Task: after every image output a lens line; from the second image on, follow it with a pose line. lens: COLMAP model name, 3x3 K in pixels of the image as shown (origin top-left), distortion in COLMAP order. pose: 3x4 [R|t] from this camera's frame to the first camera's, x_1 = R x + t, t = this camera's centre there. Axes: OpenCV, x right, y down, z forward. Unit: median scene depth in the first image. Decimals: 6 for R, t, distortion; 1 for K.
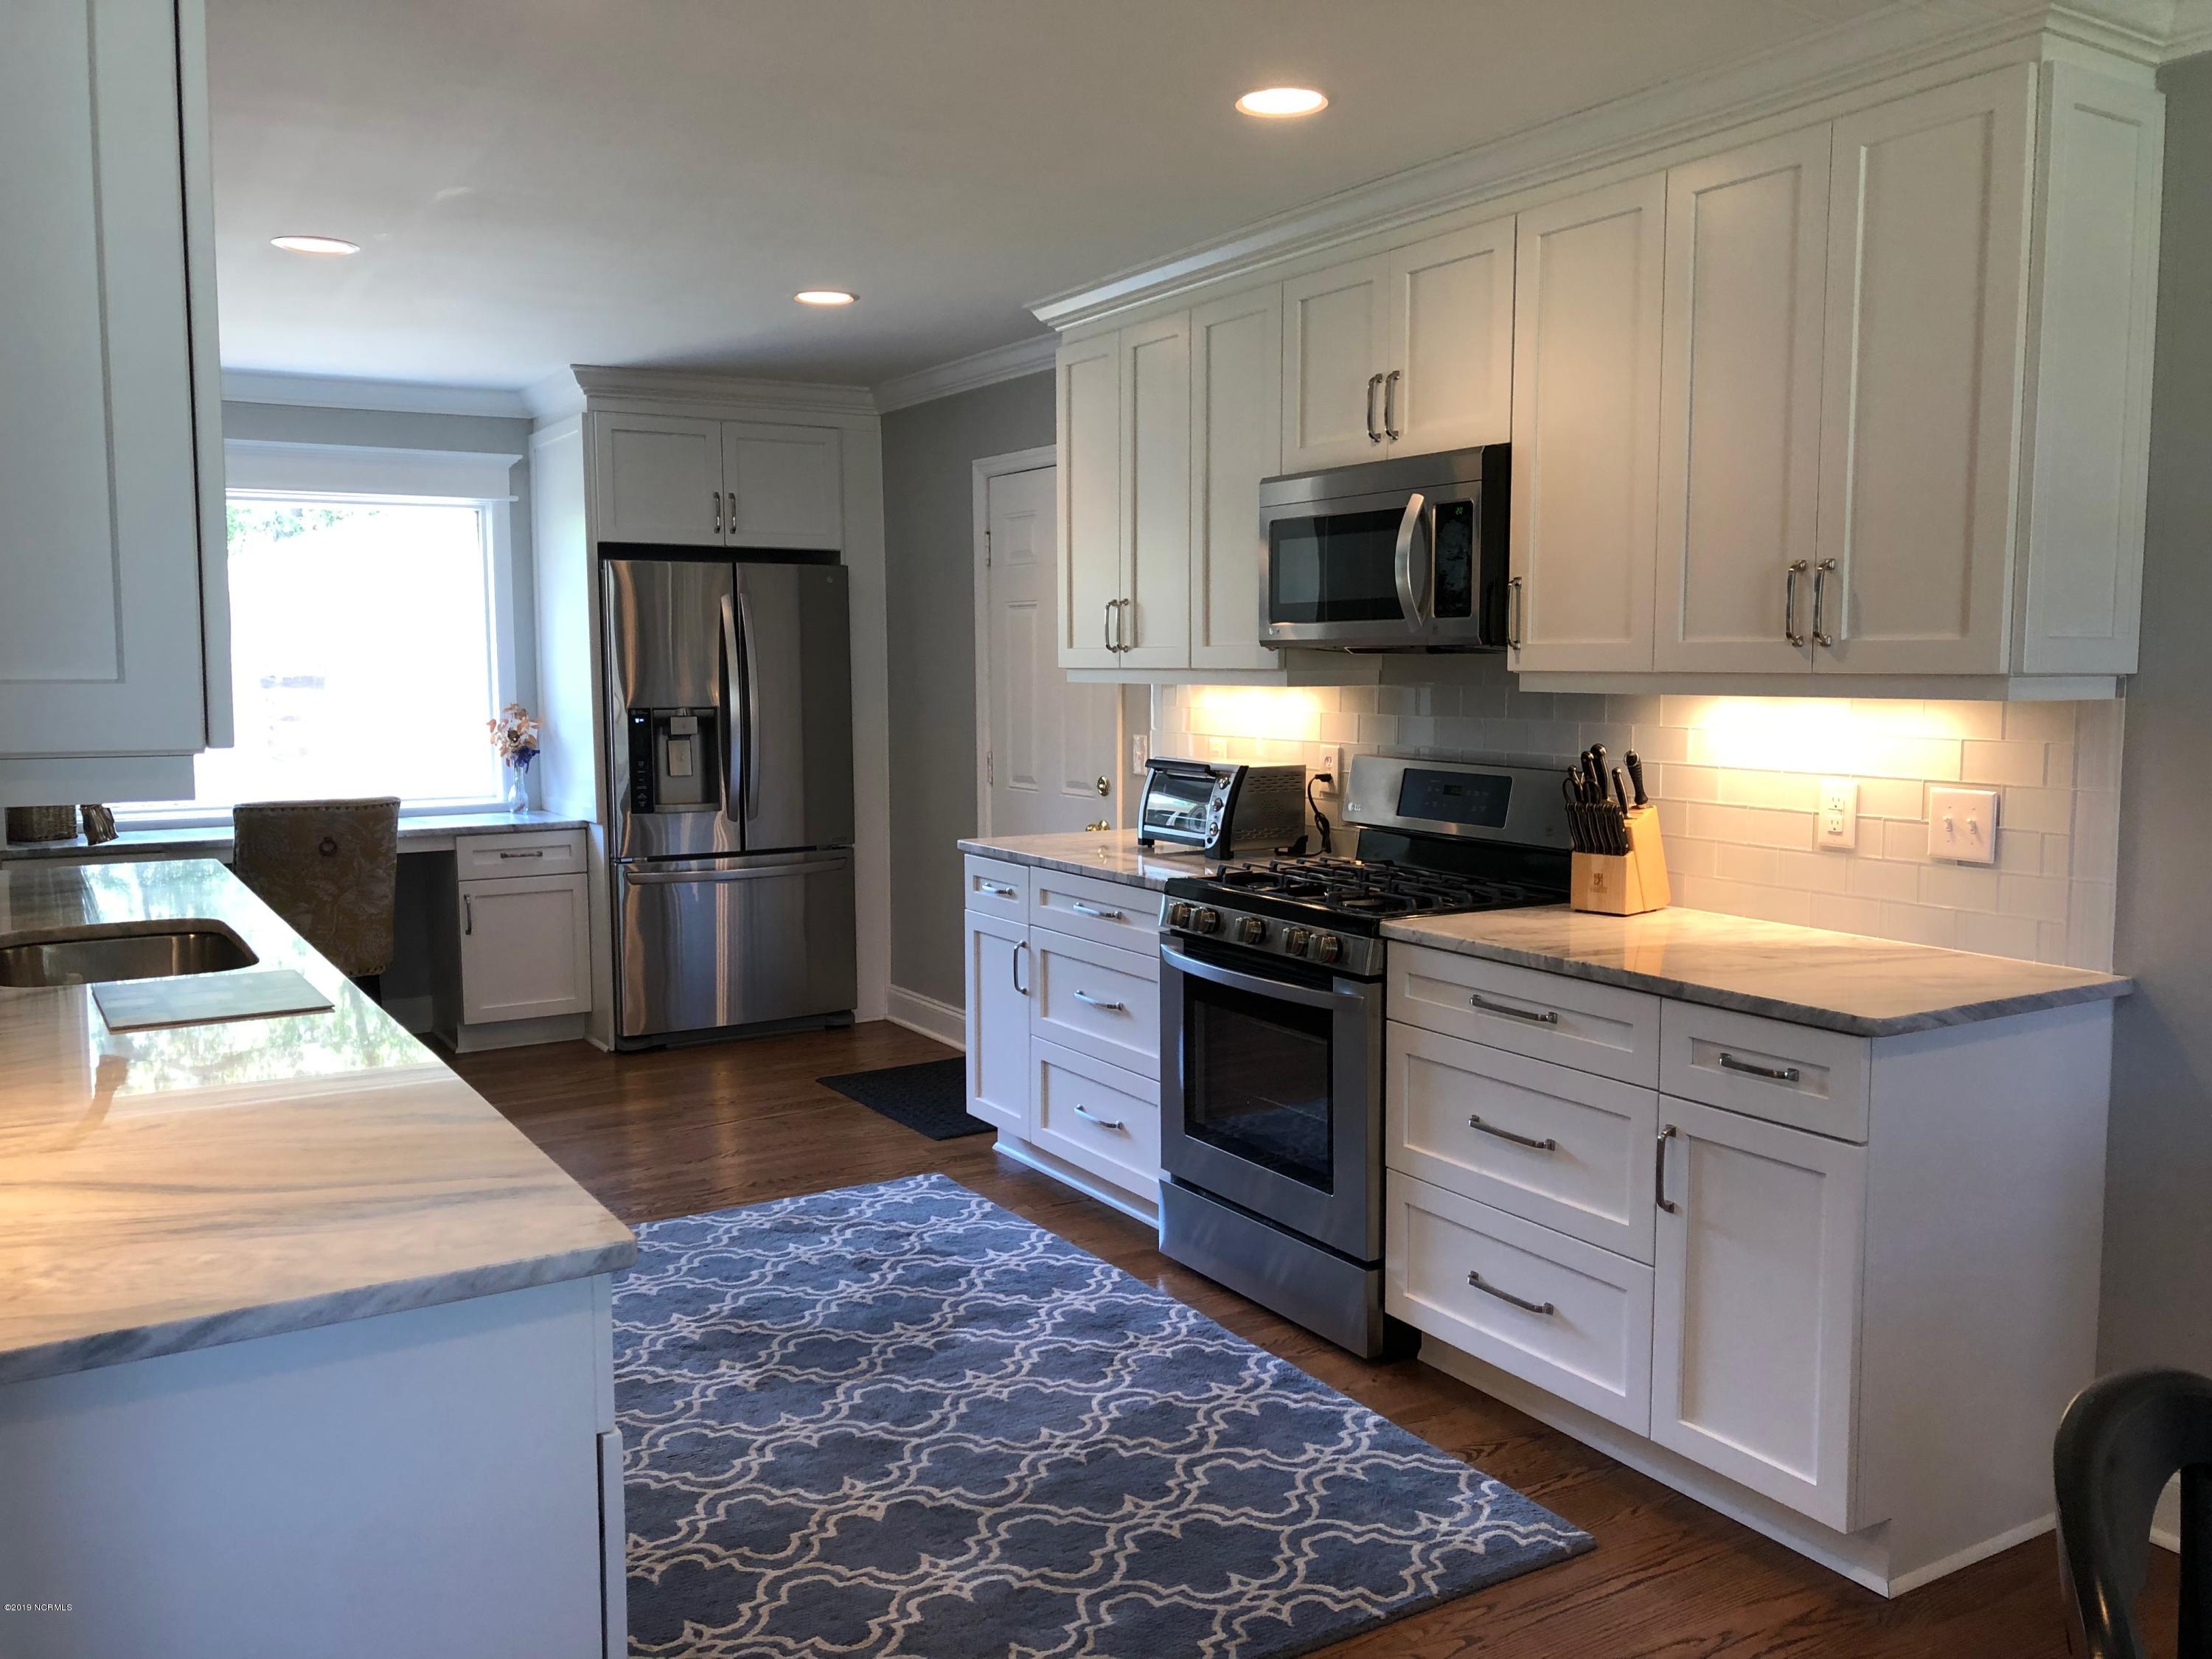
lens RADIAL K [[1809.7, 0, 1105.9], [0, 1809.7, 829.2], [0, 0, 1]] dist [0.000205, -0.000005]
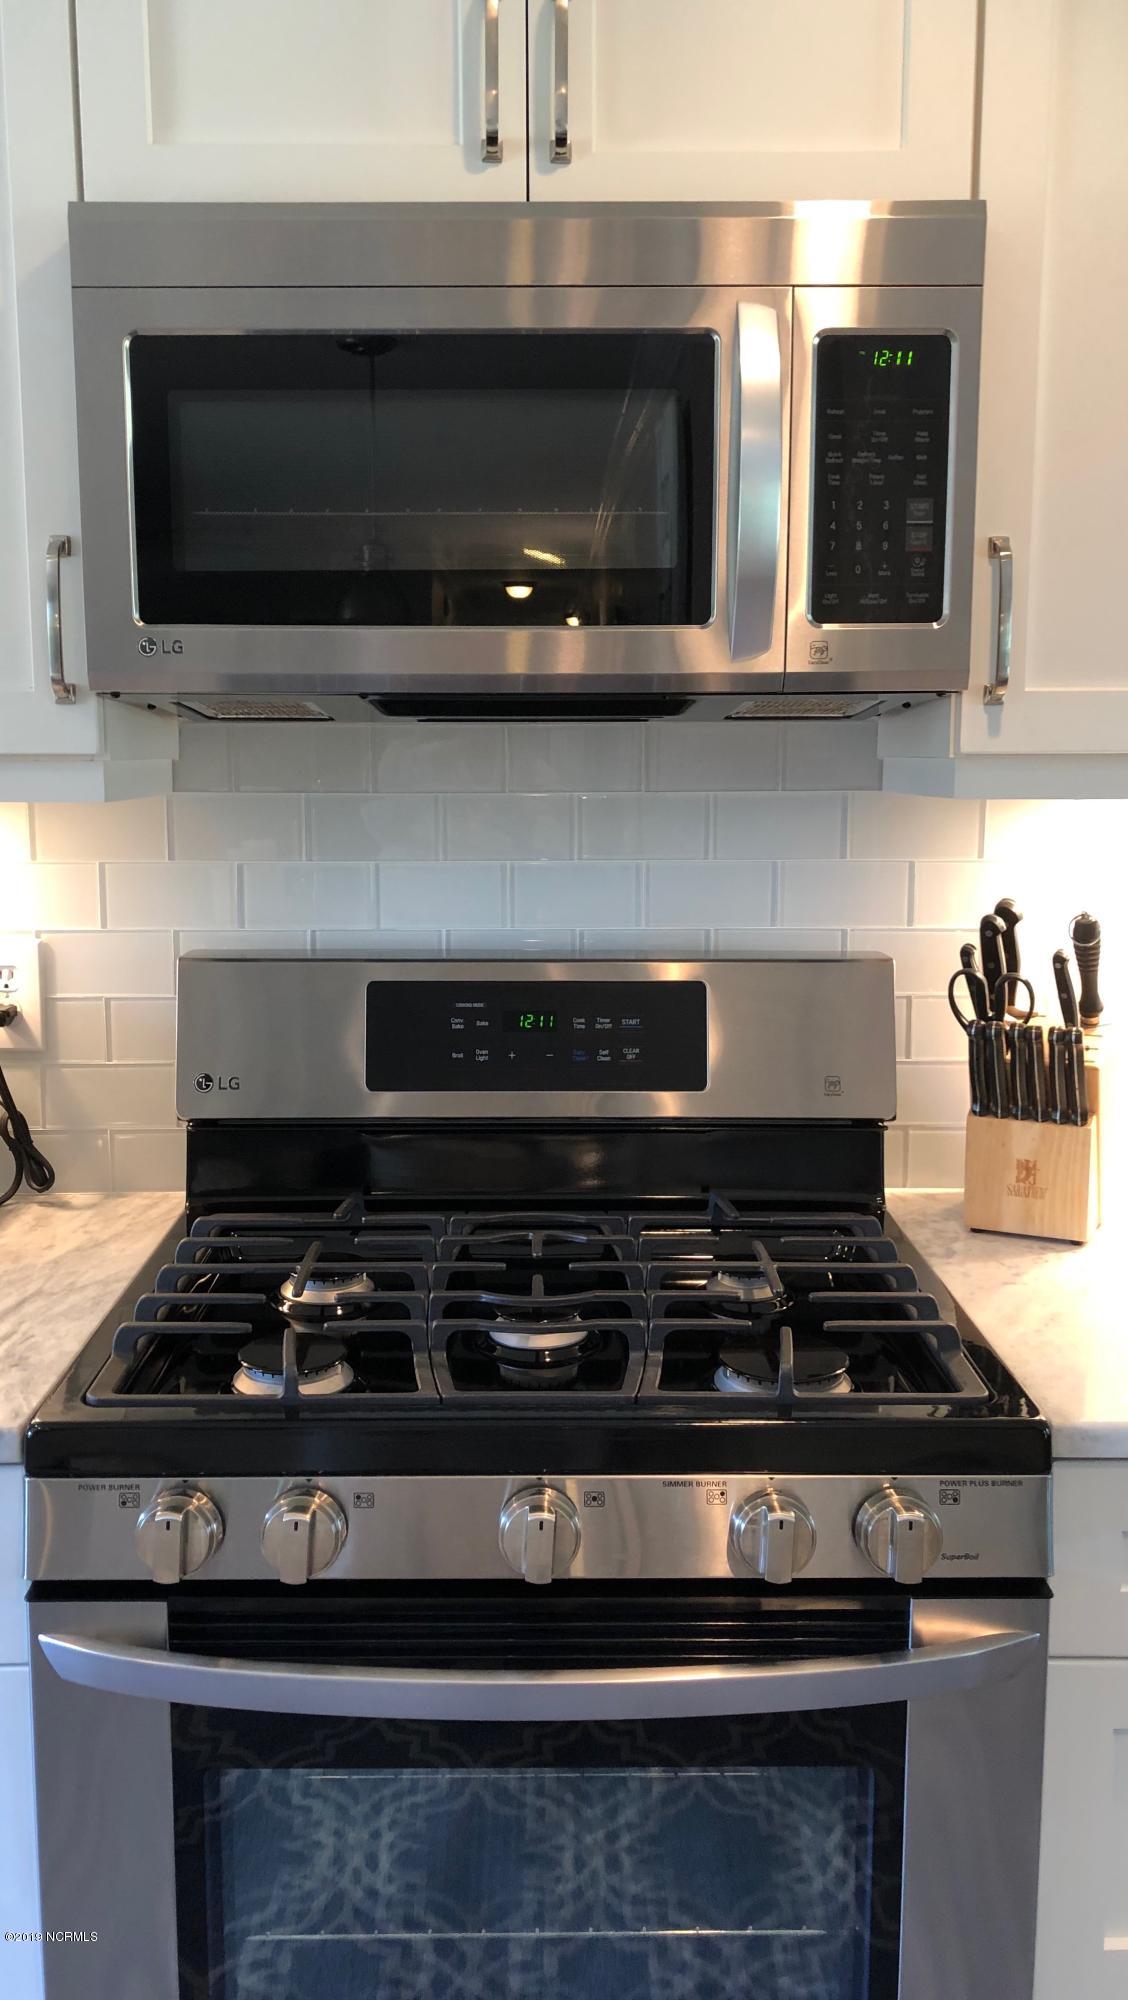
lens RADIAL K [[1616.1, 0, 564.7], [0, 1616.1, 987.6], [0, 0, 1]] dist [0.000936, 0.000146]
pose [[0.540823, -0.127186, 0.831465, -0.155062], [0.088531, 0.991619, 0.094099, -0.074509], [-0.836464, 0.022719, 0.547550, 0.861720]]
